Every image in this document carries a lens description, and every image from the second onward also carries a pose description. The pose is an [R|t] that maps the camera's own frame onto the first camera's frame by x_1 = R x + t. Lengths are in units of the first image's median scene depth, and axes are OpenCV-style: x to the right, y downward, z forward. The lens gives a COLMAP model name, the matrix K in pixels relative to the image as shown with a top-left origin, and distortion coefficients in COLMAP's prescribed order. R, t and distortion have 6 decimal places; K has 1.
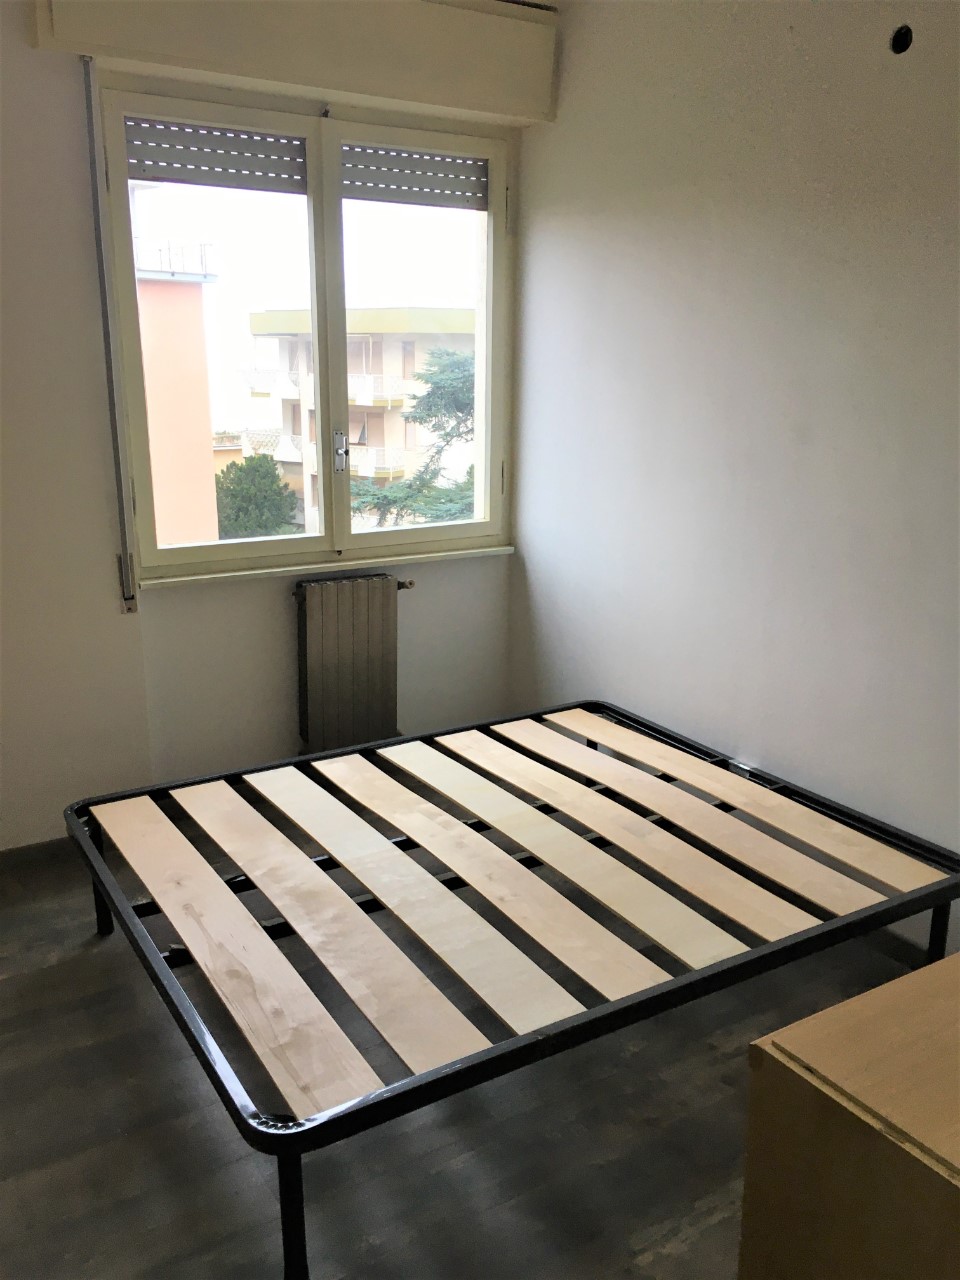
lens RADIAL K [[1085.5, 0, 474.6], [0, 1085.5, 647.0], [0, 0, 1]] dist [0.082042, -0.099301]
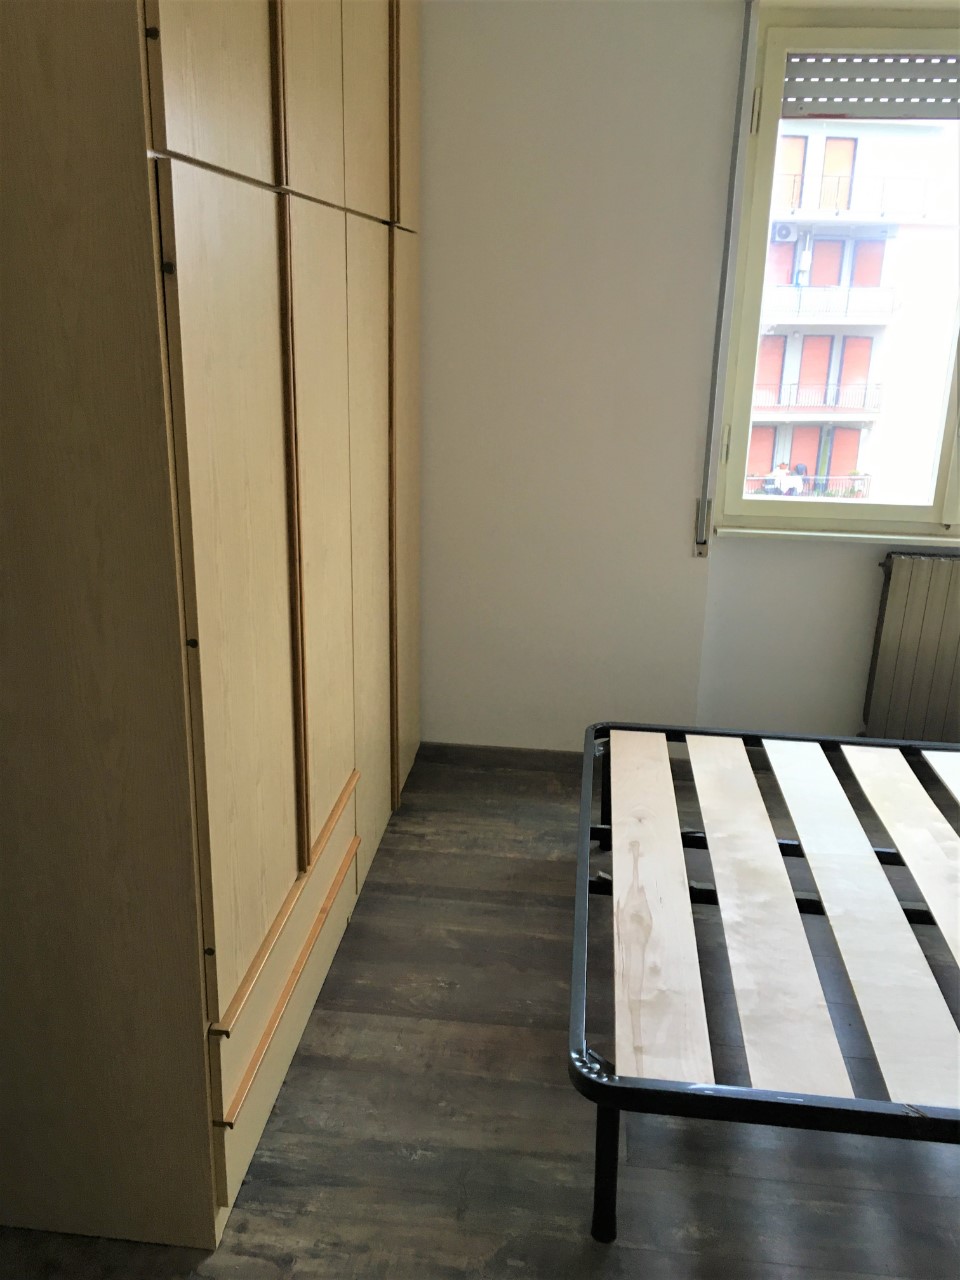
lens RADIAL K [[1085.5, 0, 475.8], [0, 1085.5, 638.4], [0, 0, 1]] dist [0.082042, -0.099301]
pose [[0.788095, 0.196774, -0.583254, 0.165444], [-0.177054, 0.979950, 0.091372, -0.016649], [0.589540, 0.031258, 0.807134, 0.077657]]
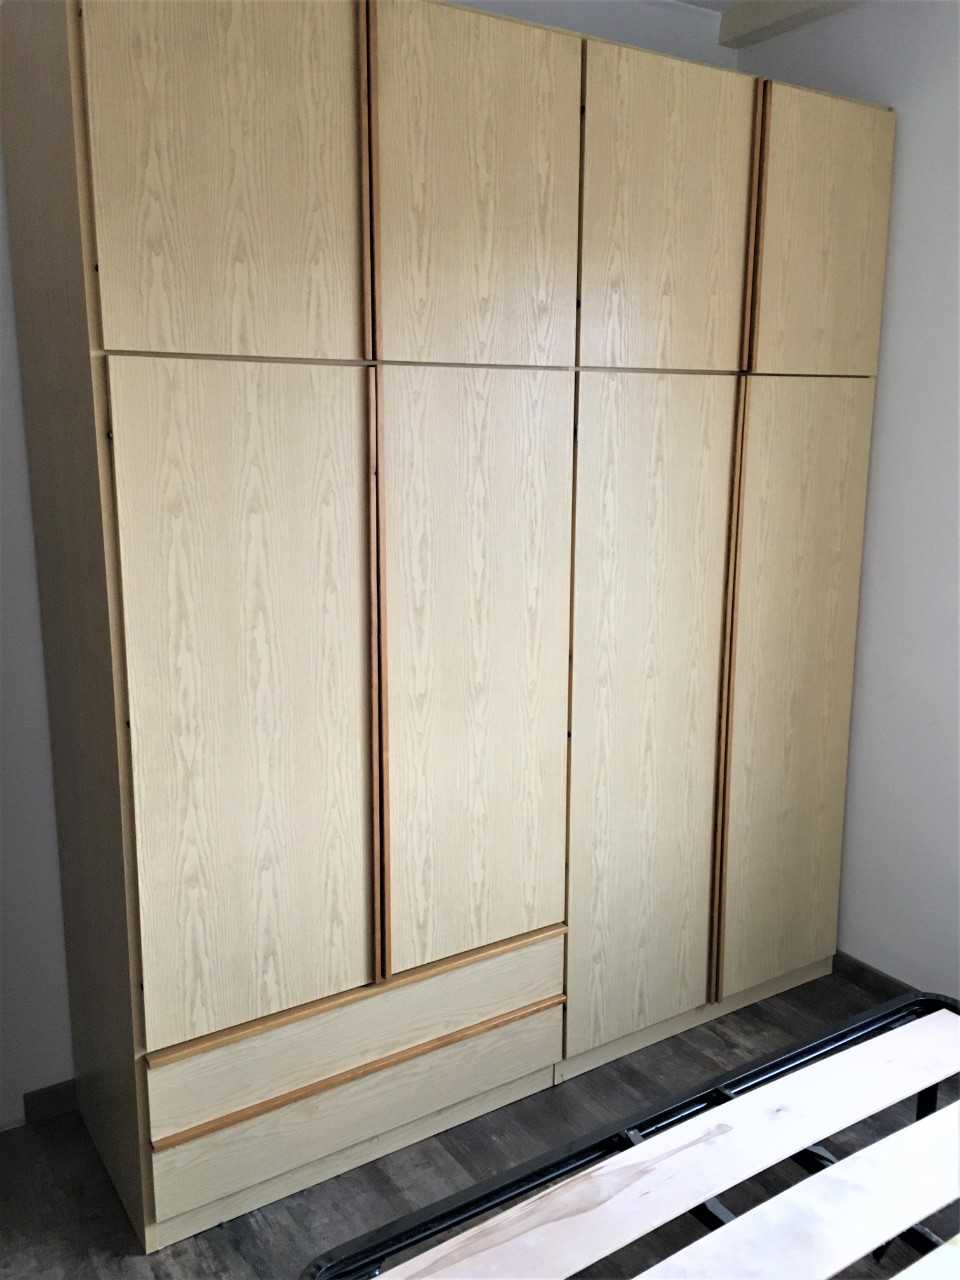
lens RADIAL K [[1085.5, 0, 478.8], [0, 1085.5, 647.0], [0, 0, 1]] dist [0.082042, -0.099301]
pose [[0.023681, 0.200480, -0.979412, 0.418464], [-0.260540, 0.947069, 0.187560, -0.184714], [0.965173, 0.250734, 0.074661, 0.630226]]
